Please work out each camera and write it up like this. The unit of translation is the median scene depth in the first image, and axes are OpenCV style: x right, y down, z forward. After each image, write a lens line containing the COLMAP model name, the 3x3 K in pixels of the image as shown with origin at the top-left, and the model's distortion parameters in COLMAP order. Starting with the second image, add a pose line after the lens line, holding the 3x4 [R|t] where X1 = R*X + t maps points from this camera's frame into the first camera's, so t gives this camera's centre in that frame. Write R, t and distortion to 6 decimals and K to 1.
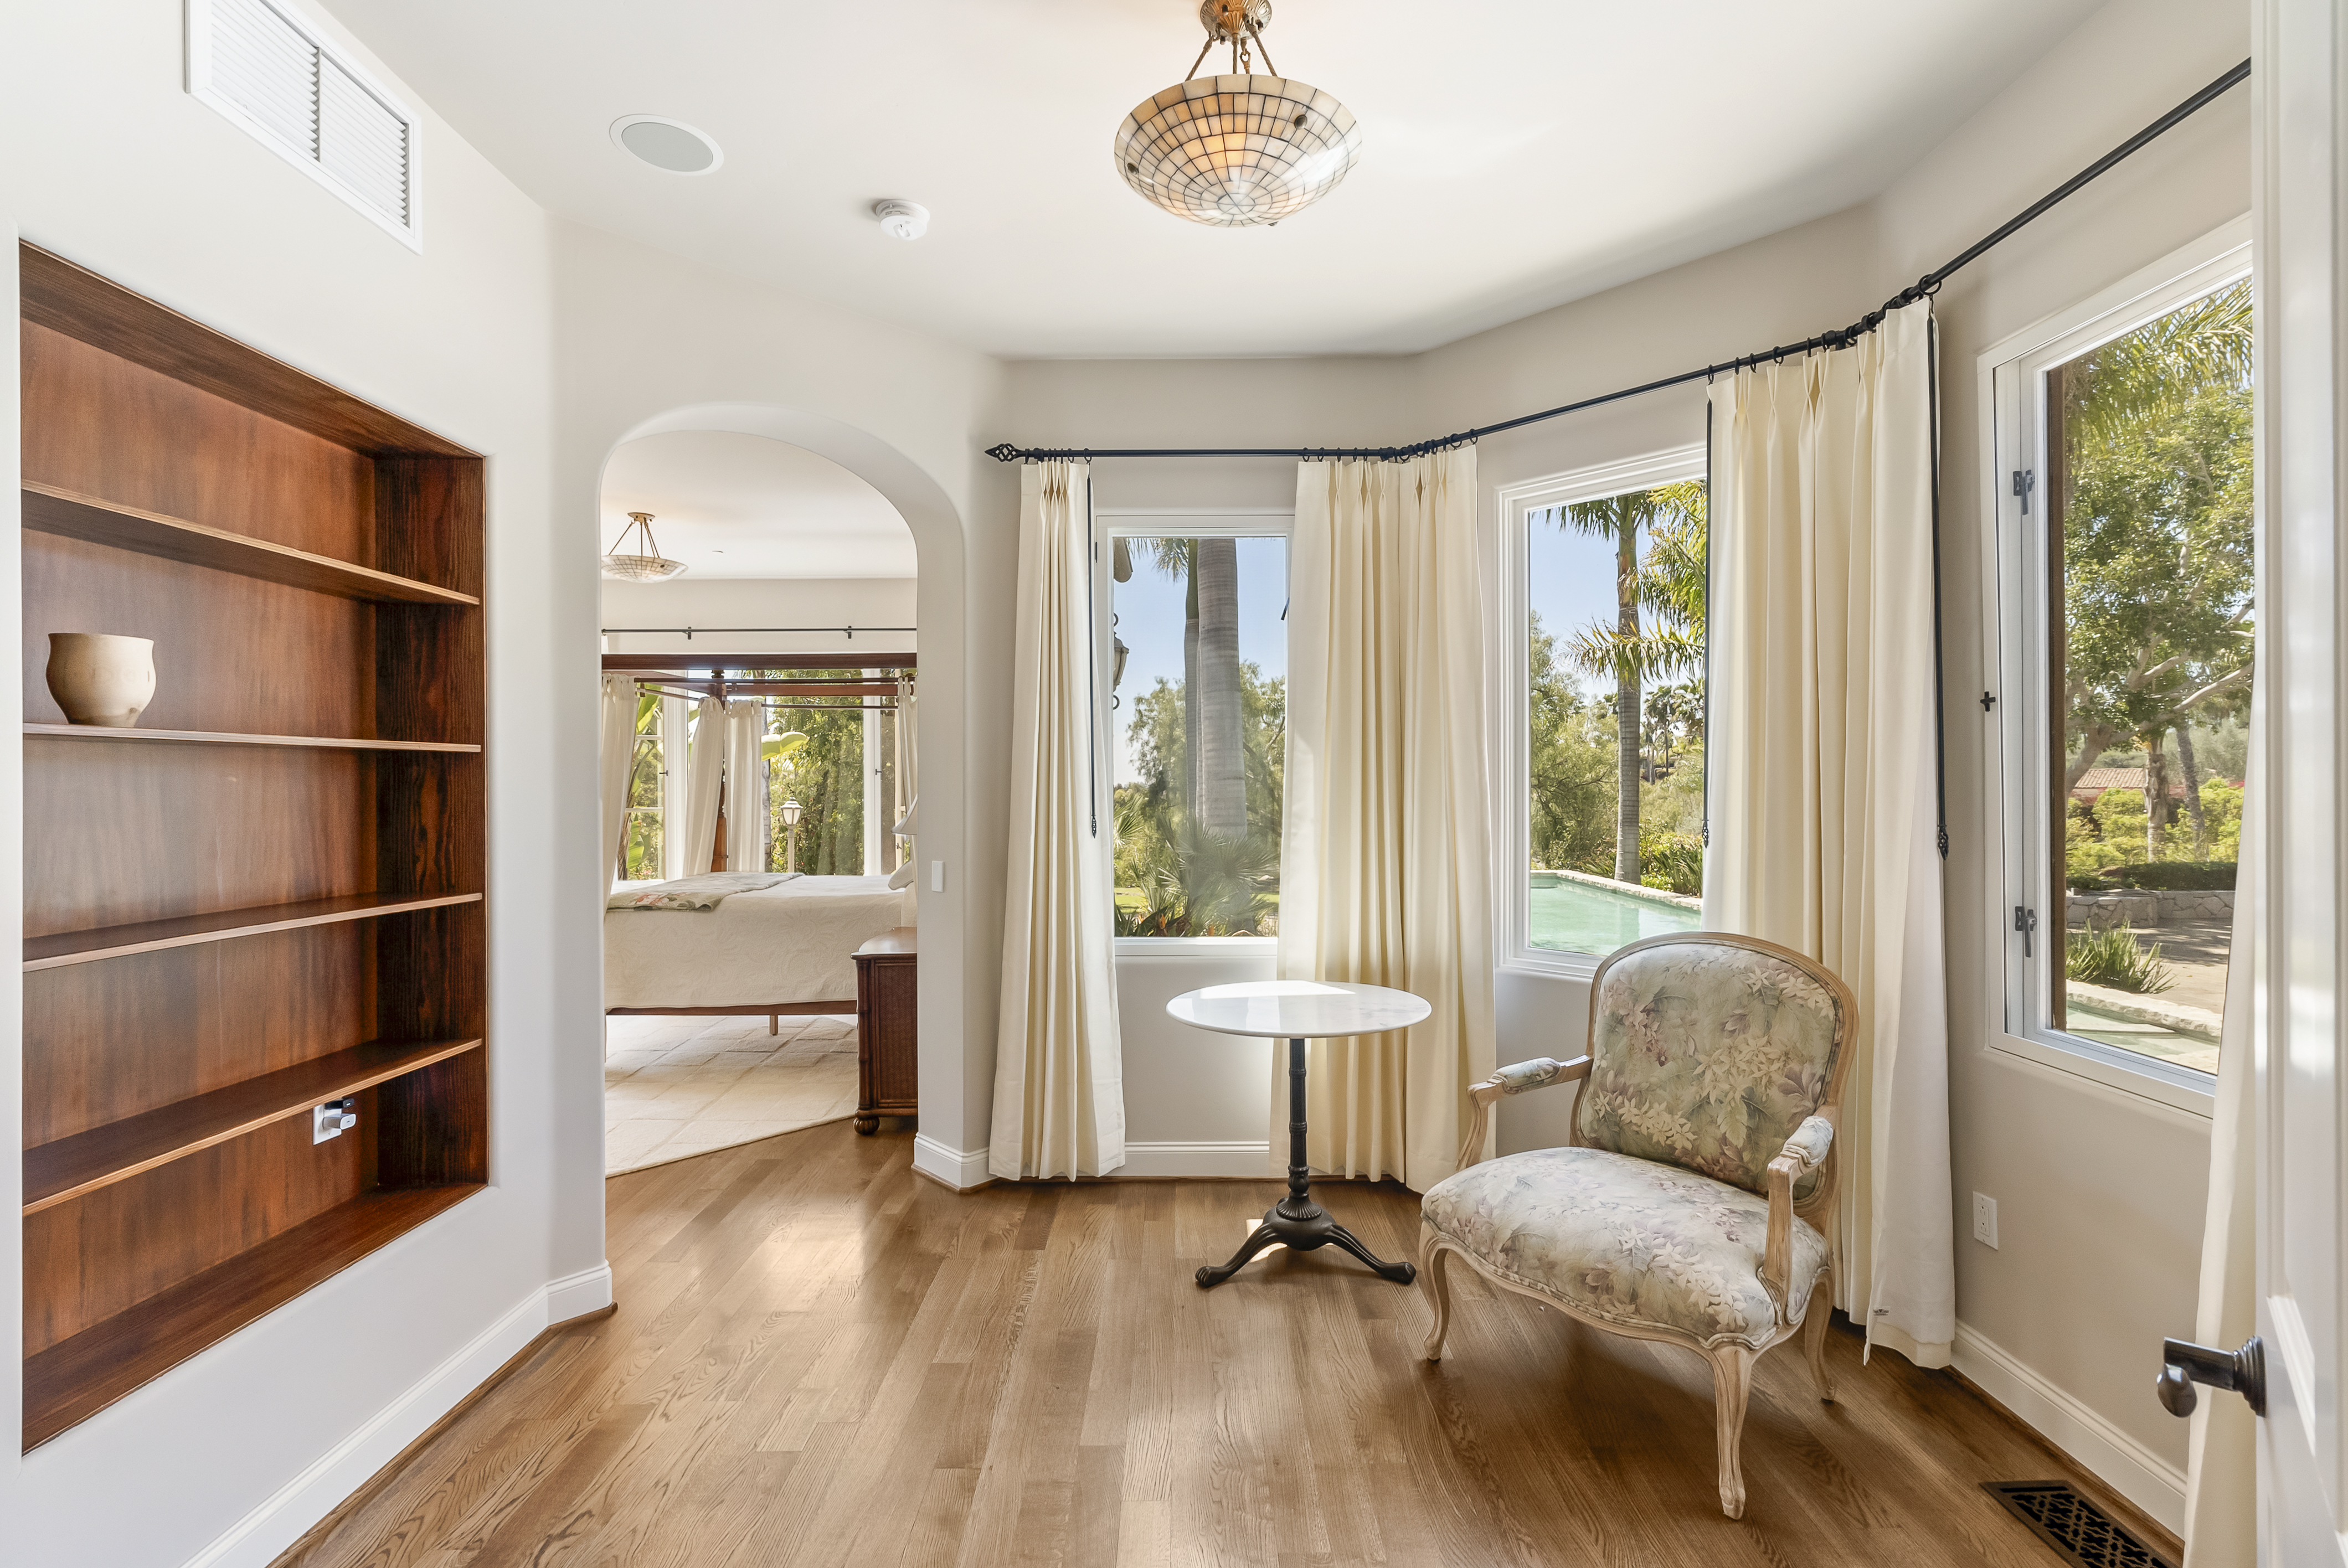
lens RADIAL K [[1059.1, 0, 1178.4], [0, 1059.1, 782.7], [0, 0, 1]] dist [-0.004527, -0.000058]
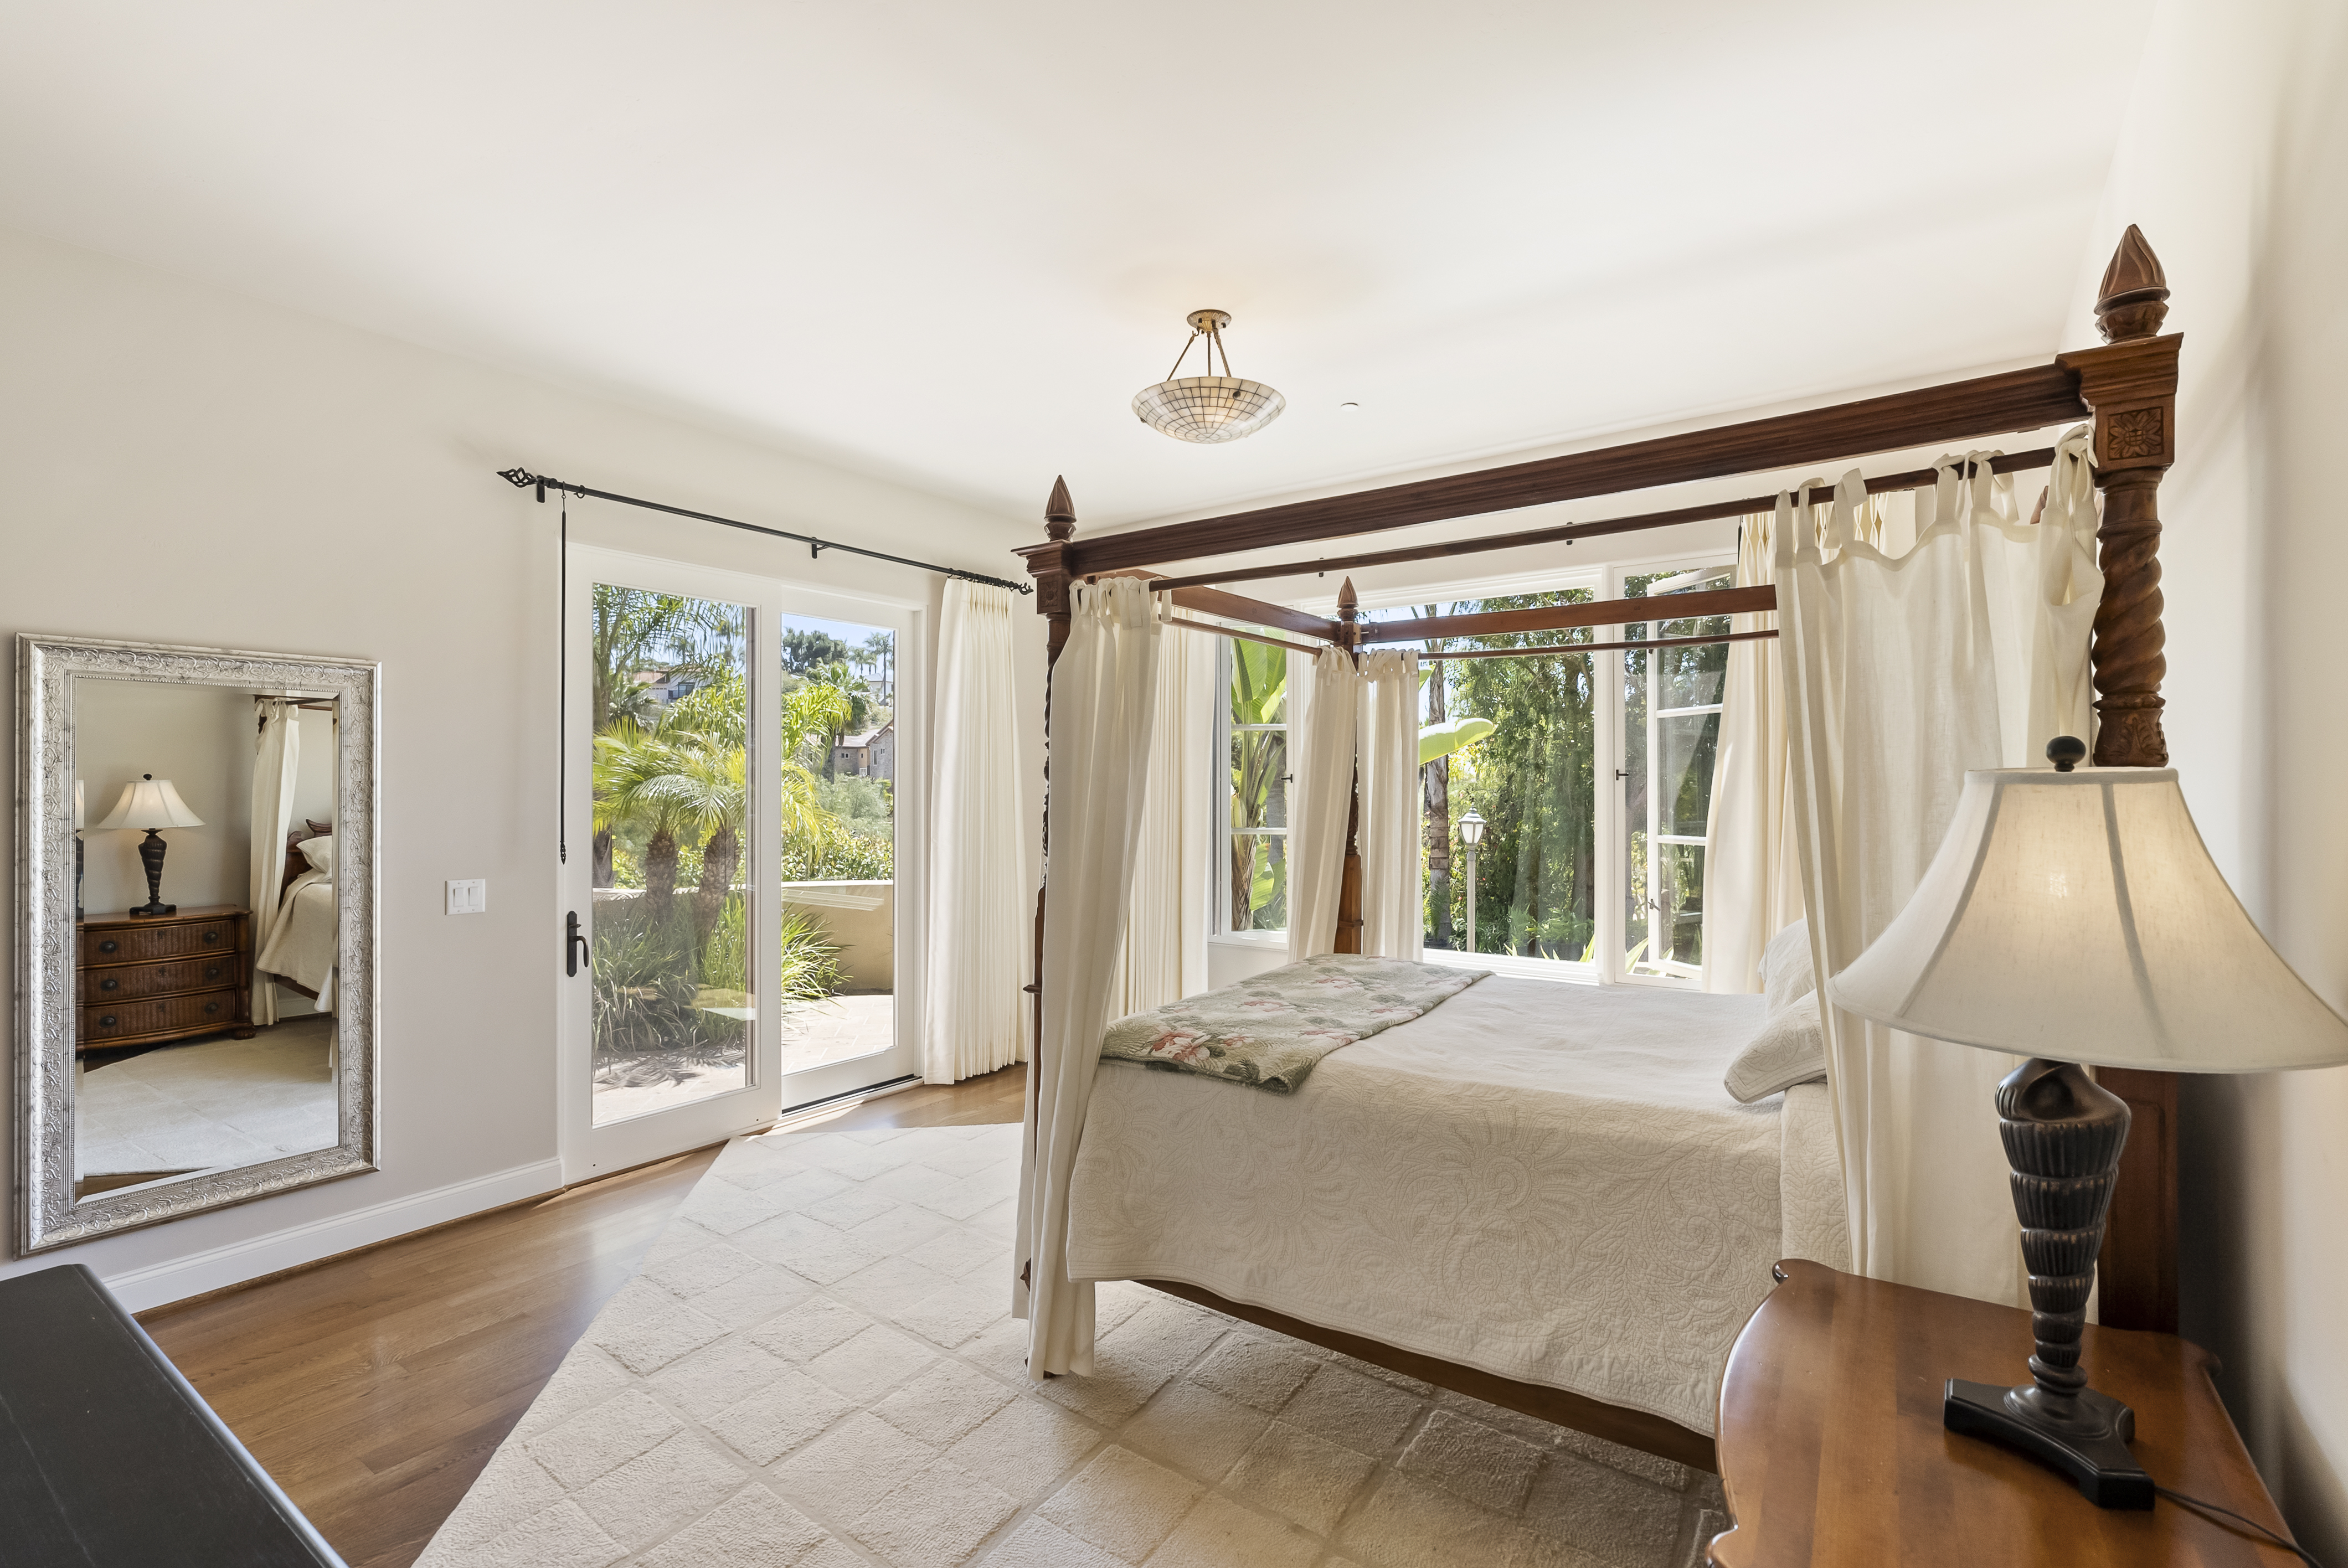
lens RADIAL K [[1059.1, 0, 1178.4], [0, 1059.1, 782.7], [0, 0, 1]] dist [-0.004527, -0.000058]
pose [[0.813129, 0.000812, -0.582083, -0.173501], [-0.002900, 0.999992, -0.002657, -0.004764], [0.582076, 0.003848, 0.813125, 0.477761]]
